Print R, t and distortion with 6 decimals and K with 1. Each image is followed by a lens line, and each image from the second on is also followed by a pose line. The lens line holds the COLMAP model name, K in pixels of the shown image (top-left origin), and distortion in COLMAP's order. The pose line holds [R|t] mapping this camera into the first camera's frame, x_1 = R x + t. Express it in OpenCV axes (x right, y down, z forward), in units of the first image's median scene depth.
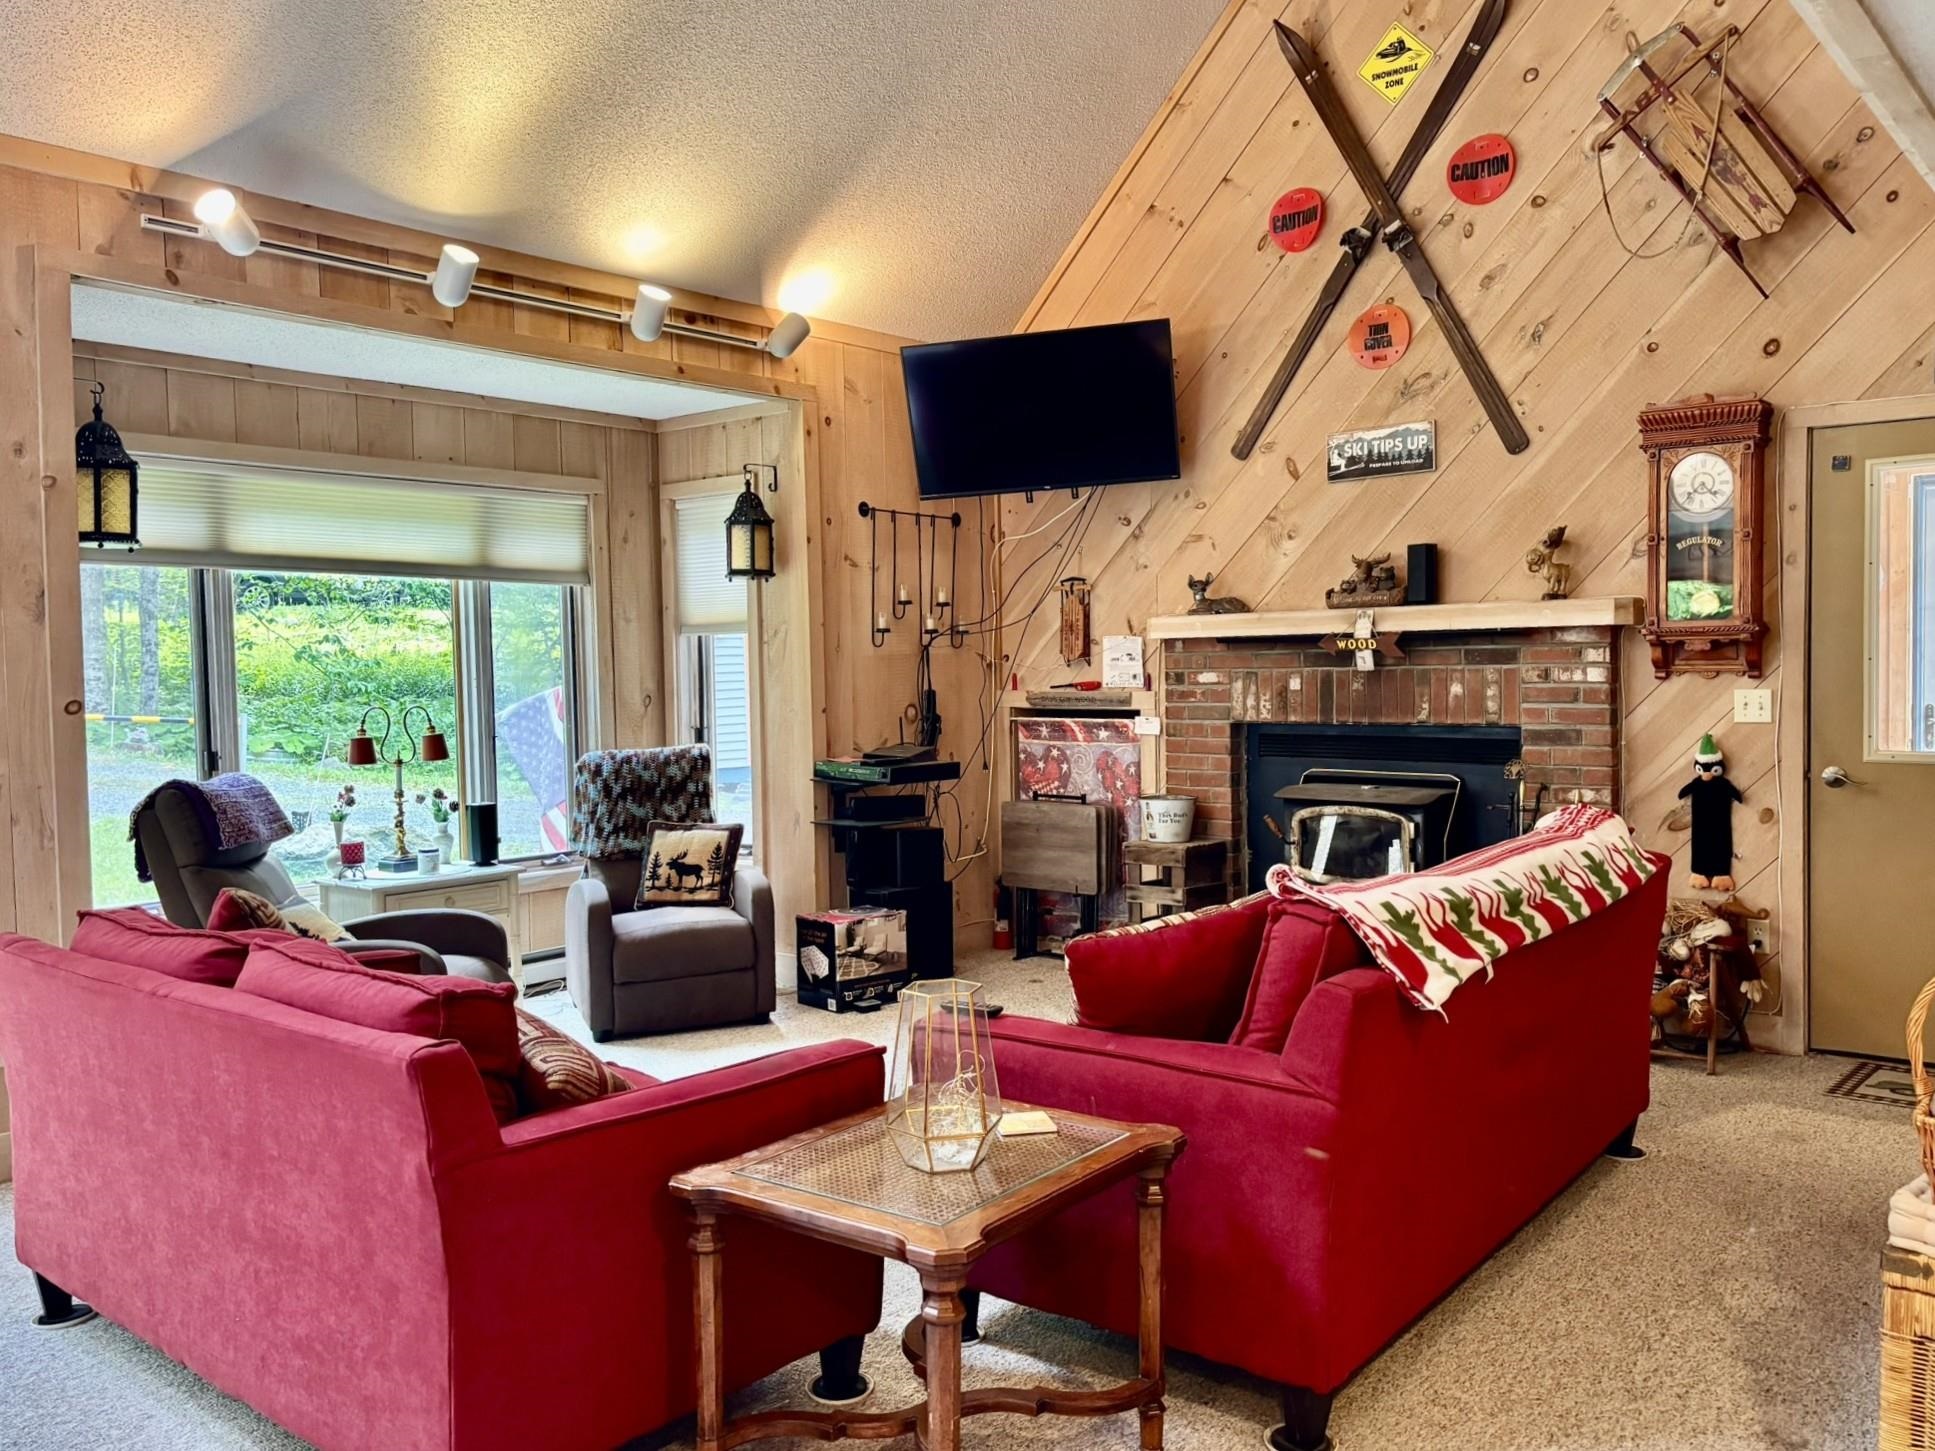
lens RADIAL K [[1530.6, 0, 971.5], [0, 1530.6, 729.7], [0, 0, 1]] dist [-0.003896, -0.005293]
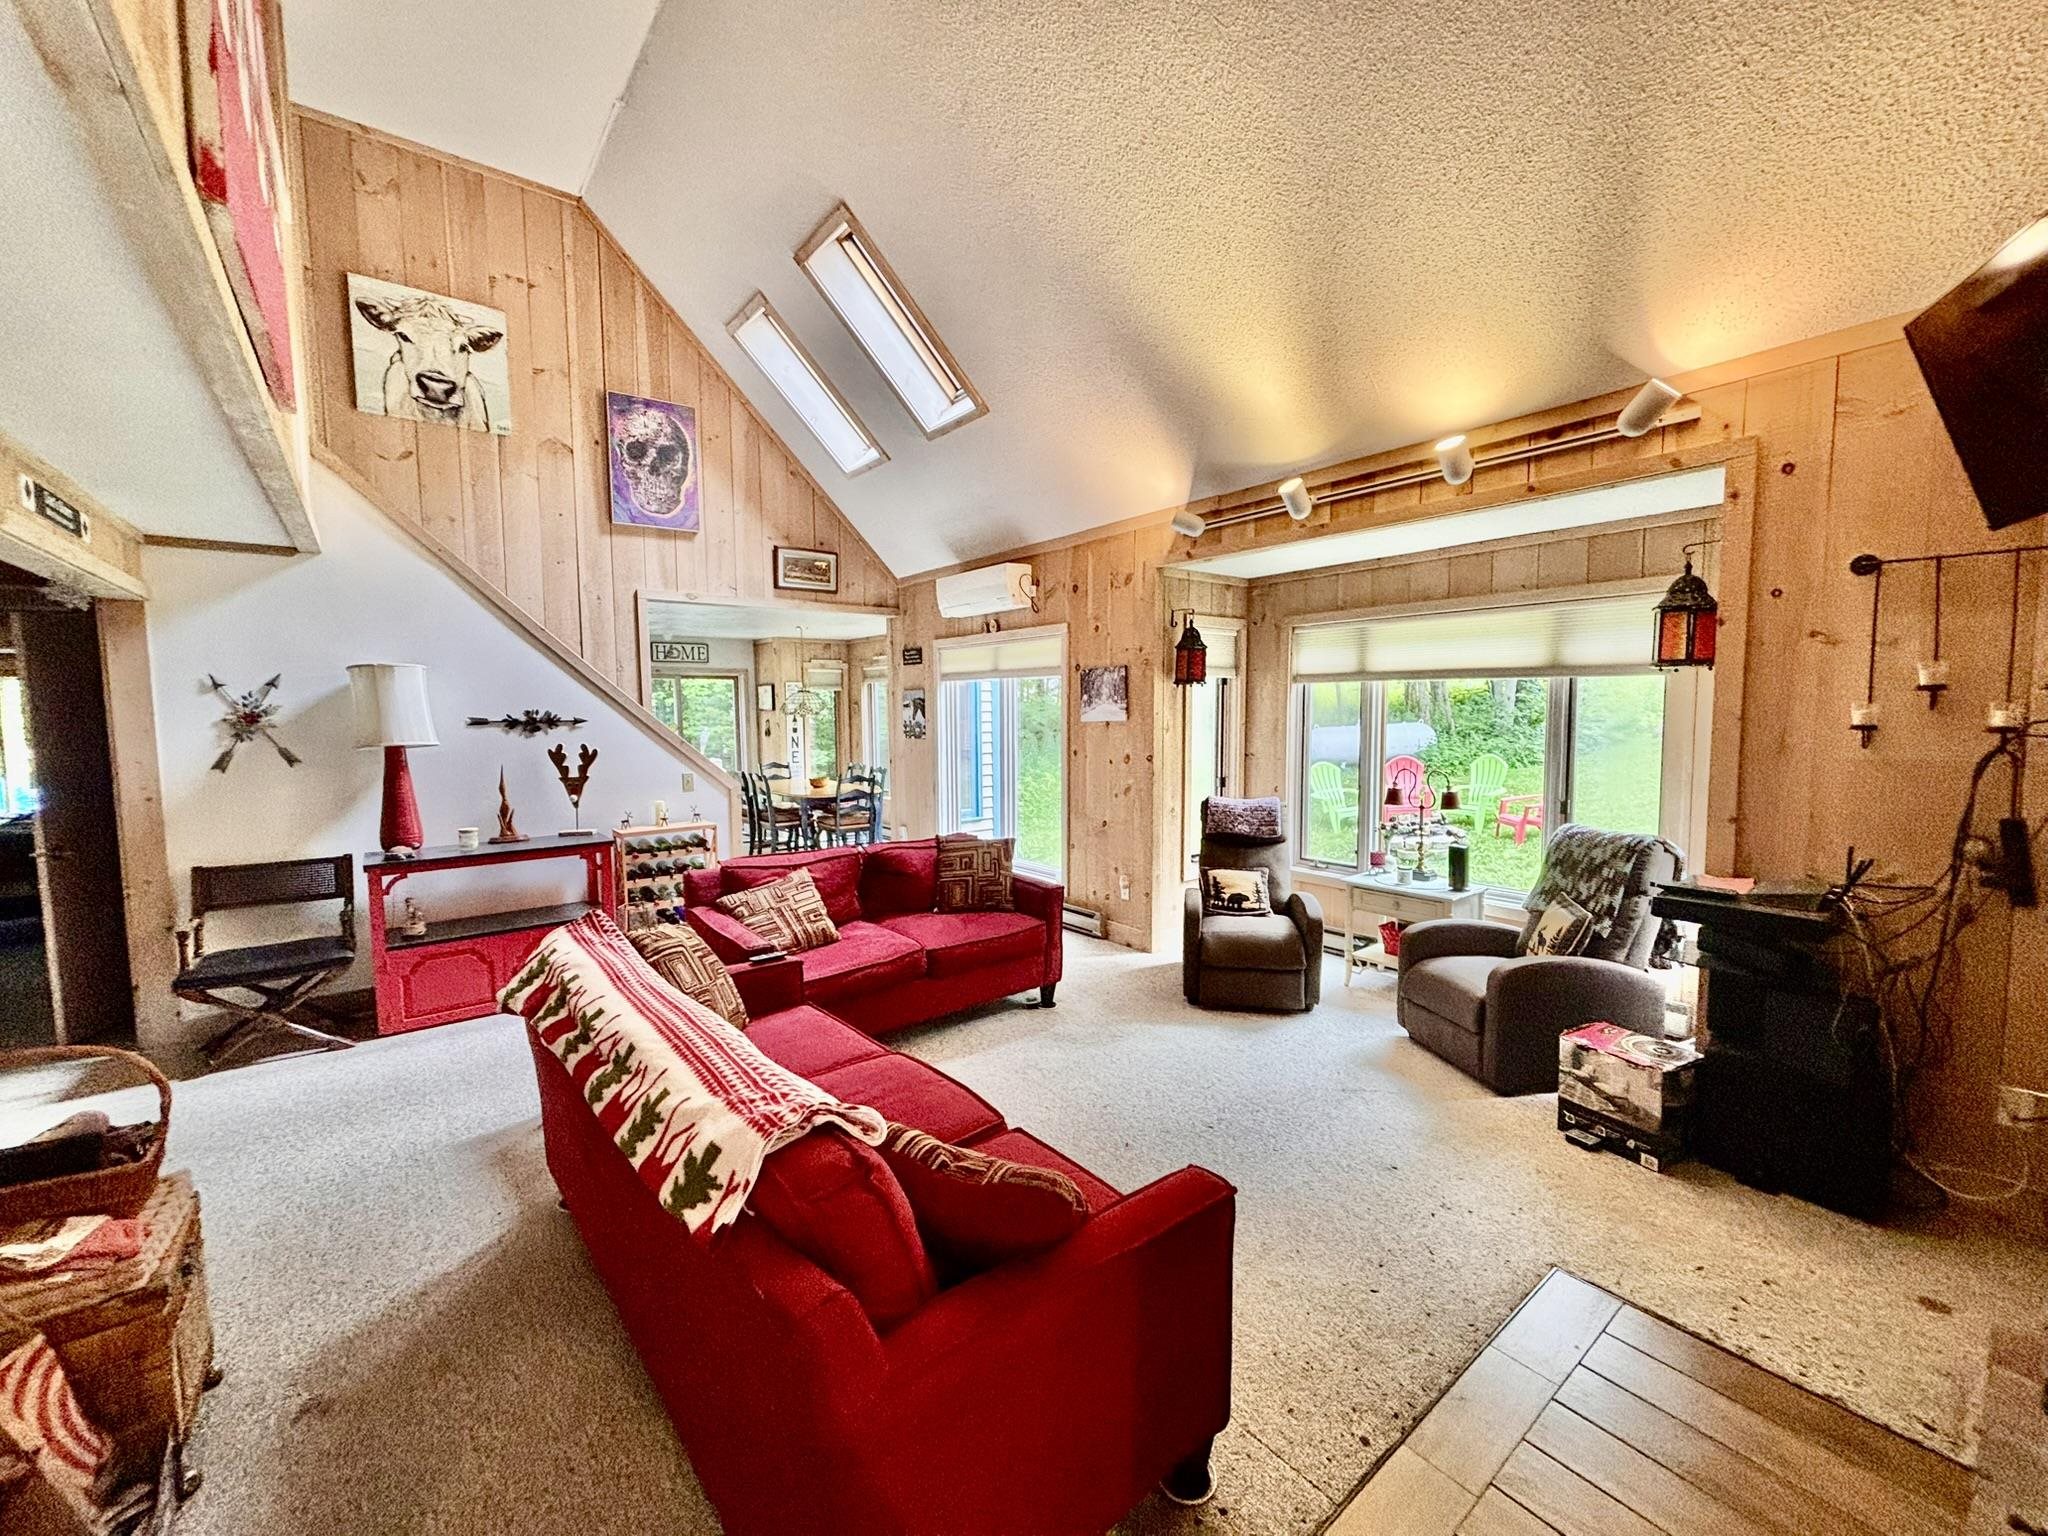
lens RADIAL K [[818.2, 0, 1027.3], [0, 818.2, 760.3], [0, 0, 1]] dist [0.000952, -0.000443]
pose [[-0.203876, 0.082238, -0.975536, 0.453948], [-0.024764, 0.995713, 0.089115, -0.081776], [0.978683, 0.042327, -0.200965, 0.744550]]
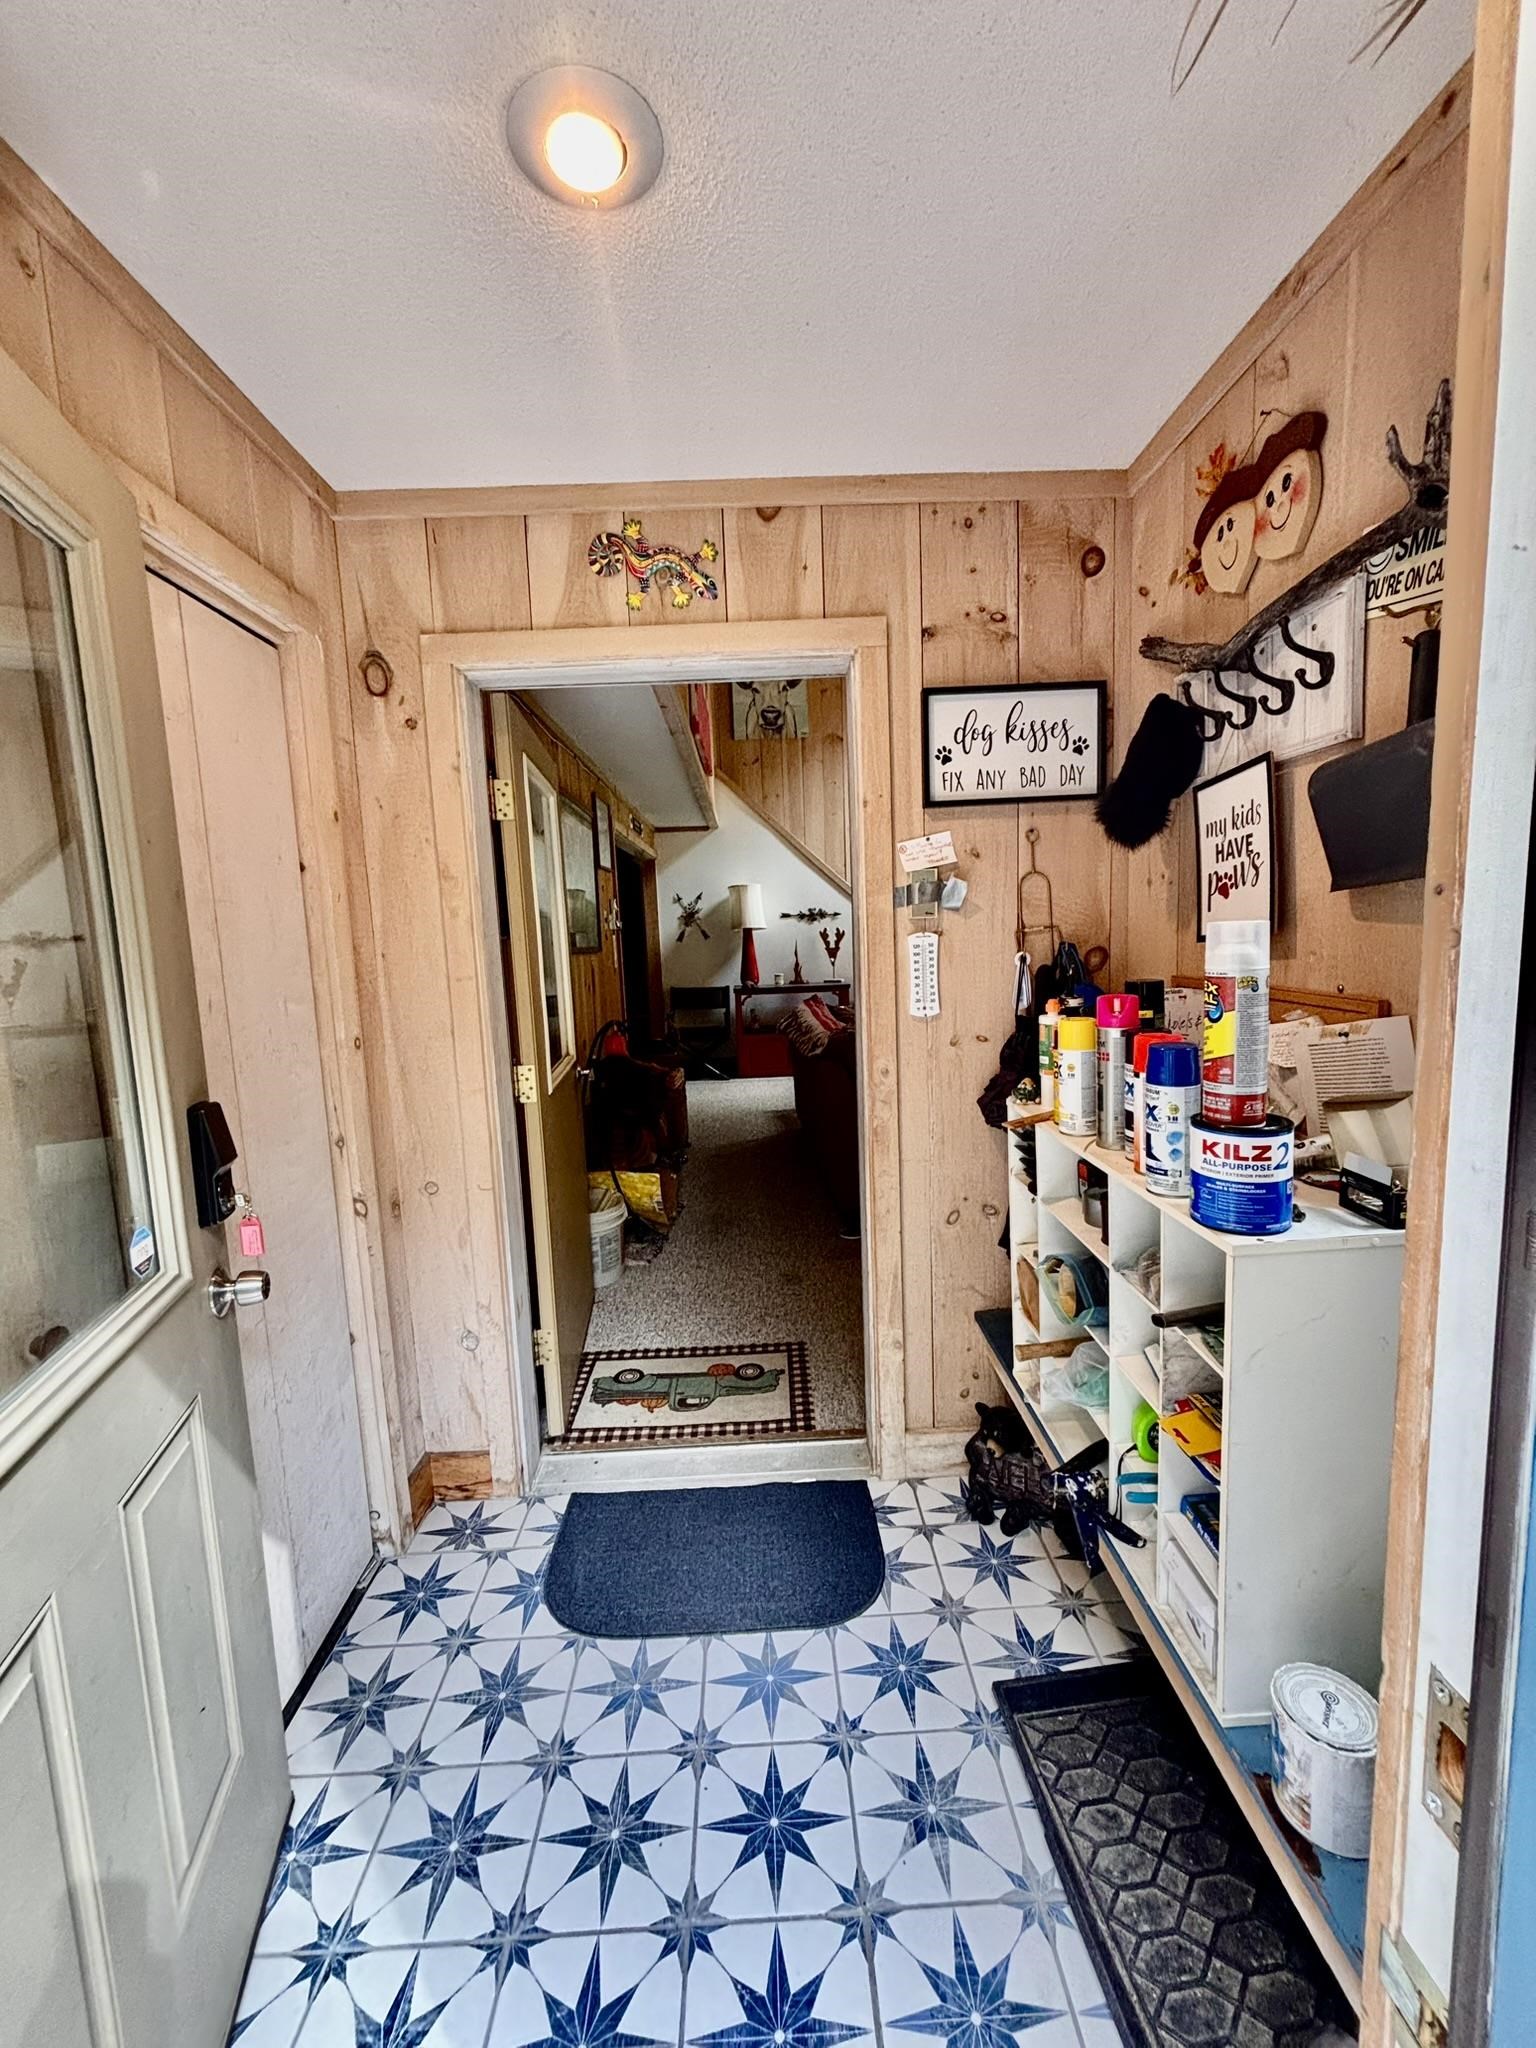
lens RADIAL K [[818.2, 0, 768.0], [0, 818.2, 1024.0], [0, 0, 1]] dist [0.000952, -0.000443]
pose [[-0.750206, 0.120307, -0.650167, 0.713157], [0.023692, 0.987567, 0.155402, -0.070542], [0.660780, 0.101180, -0.743729, 1.069651]]
